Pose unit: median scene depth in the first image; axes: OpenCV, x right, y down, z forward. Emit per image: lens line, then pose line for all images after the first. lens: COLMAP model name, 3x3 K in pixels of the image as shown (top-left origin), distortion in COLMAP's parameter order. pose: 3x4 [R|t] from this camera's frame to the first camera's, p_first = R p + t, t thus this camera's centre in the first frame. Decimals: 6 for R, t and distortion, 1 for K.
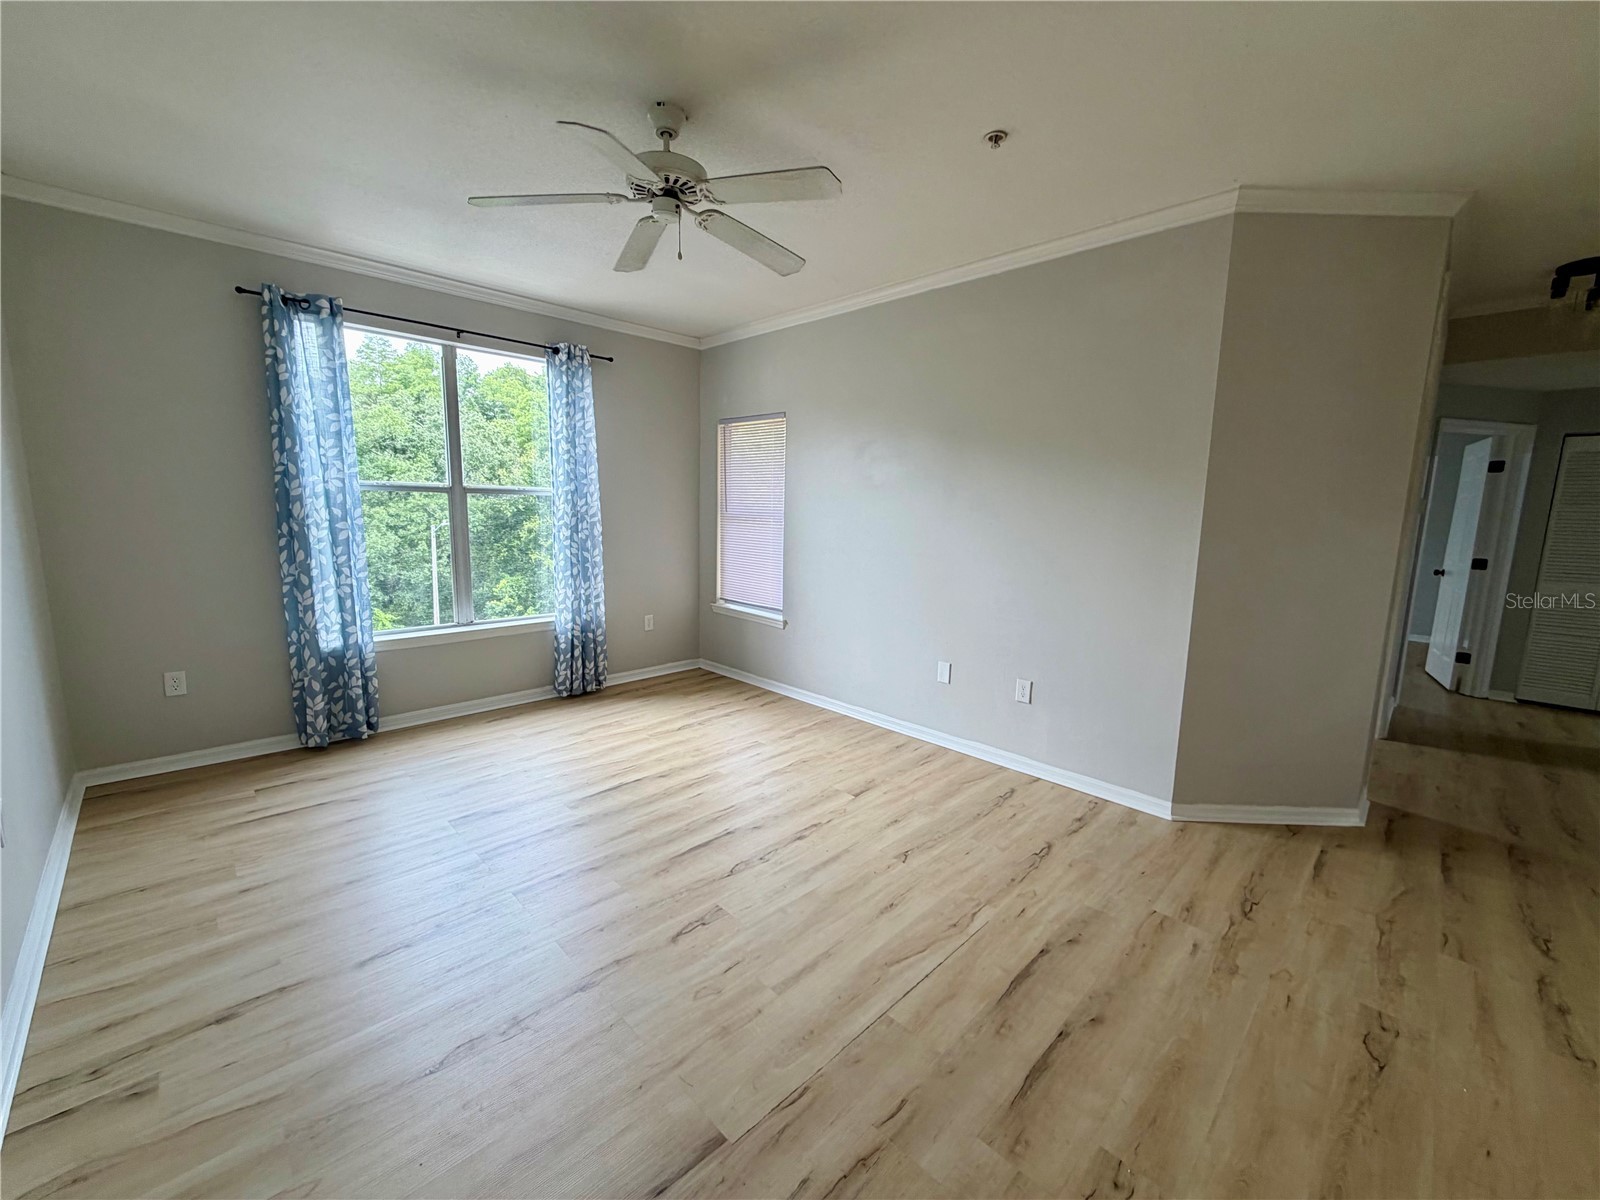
lens RADIAL K [[622.8, 0, 790.5], [0, 622.8, 597.8], [0, 0, 1]] dist [-0.003250, 0.000084]
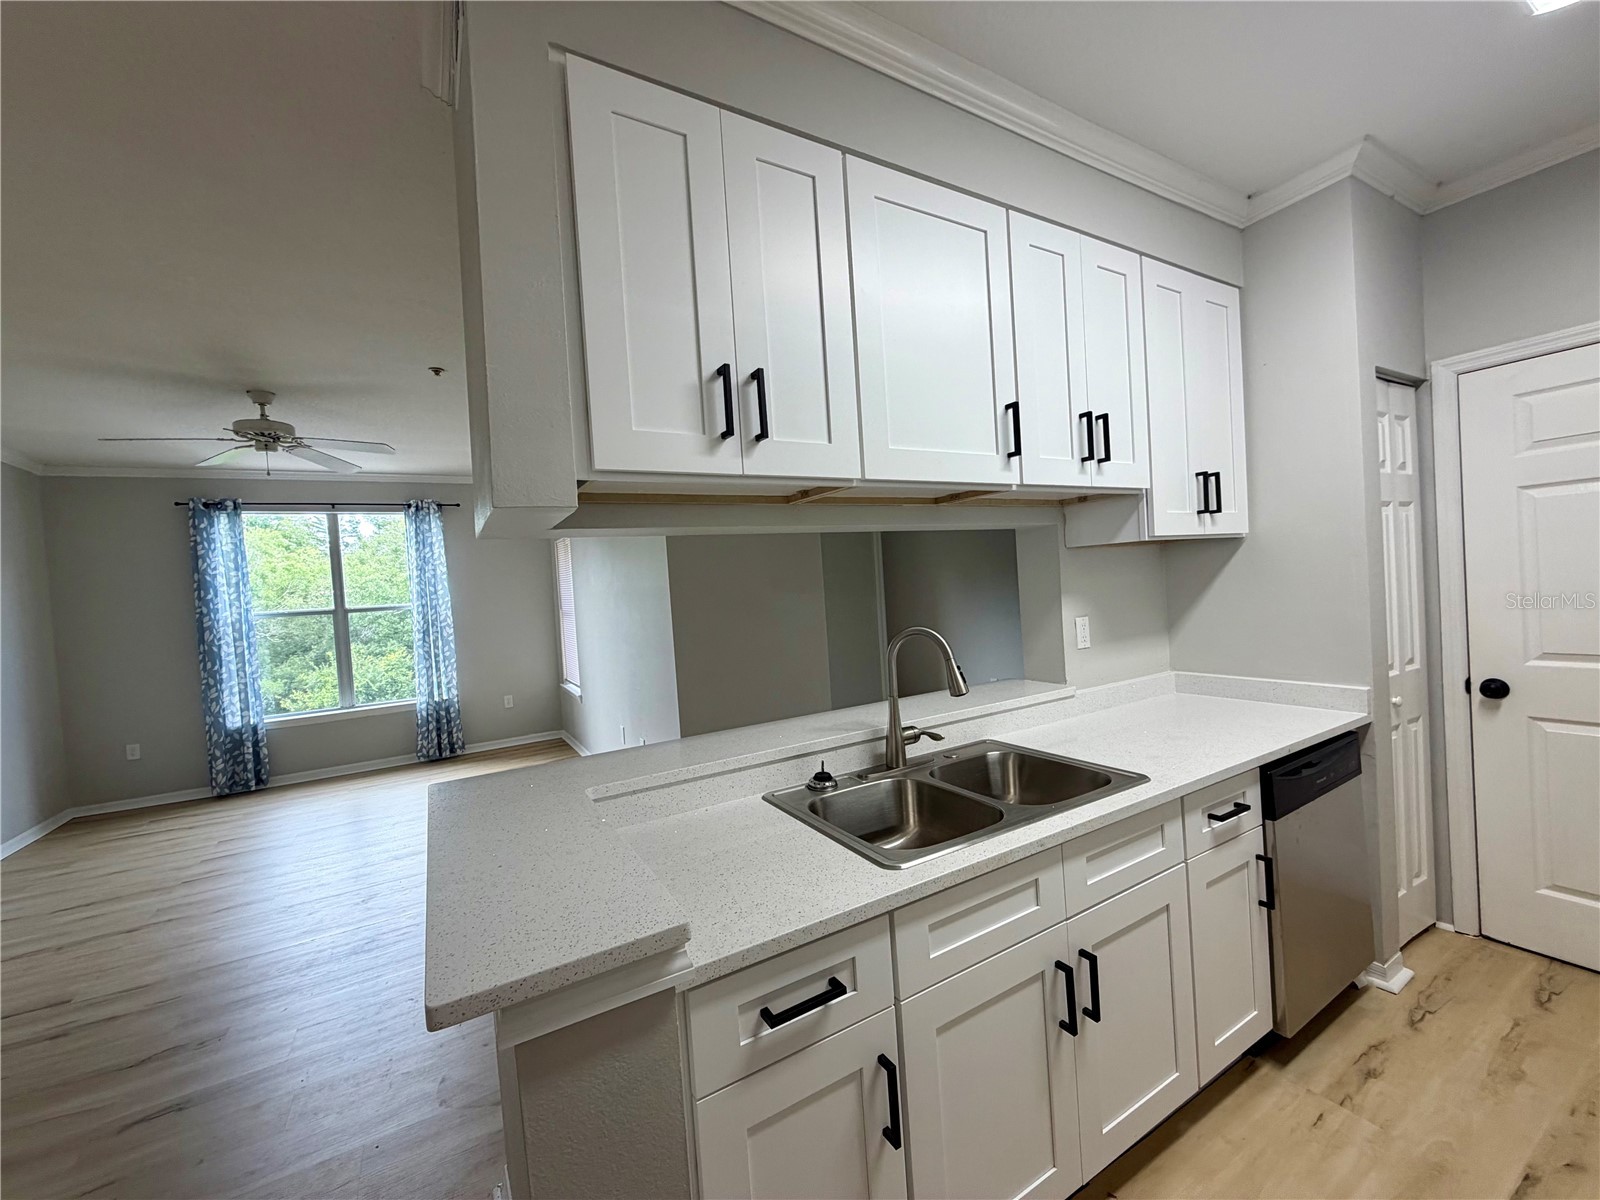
lens RADIAL K [[622.8, 0, 796.0], [0, 622.8, 598.1], [0, 0, 1]] dist [-0.003250, 0.000084]
pose [[0.967097, -0.075582, -0.242920, 0.898821], [0.046758, 0.991390, -0.122313, 0.019762], [0.250073, 0.106930, 0.962304, -0.113421]]
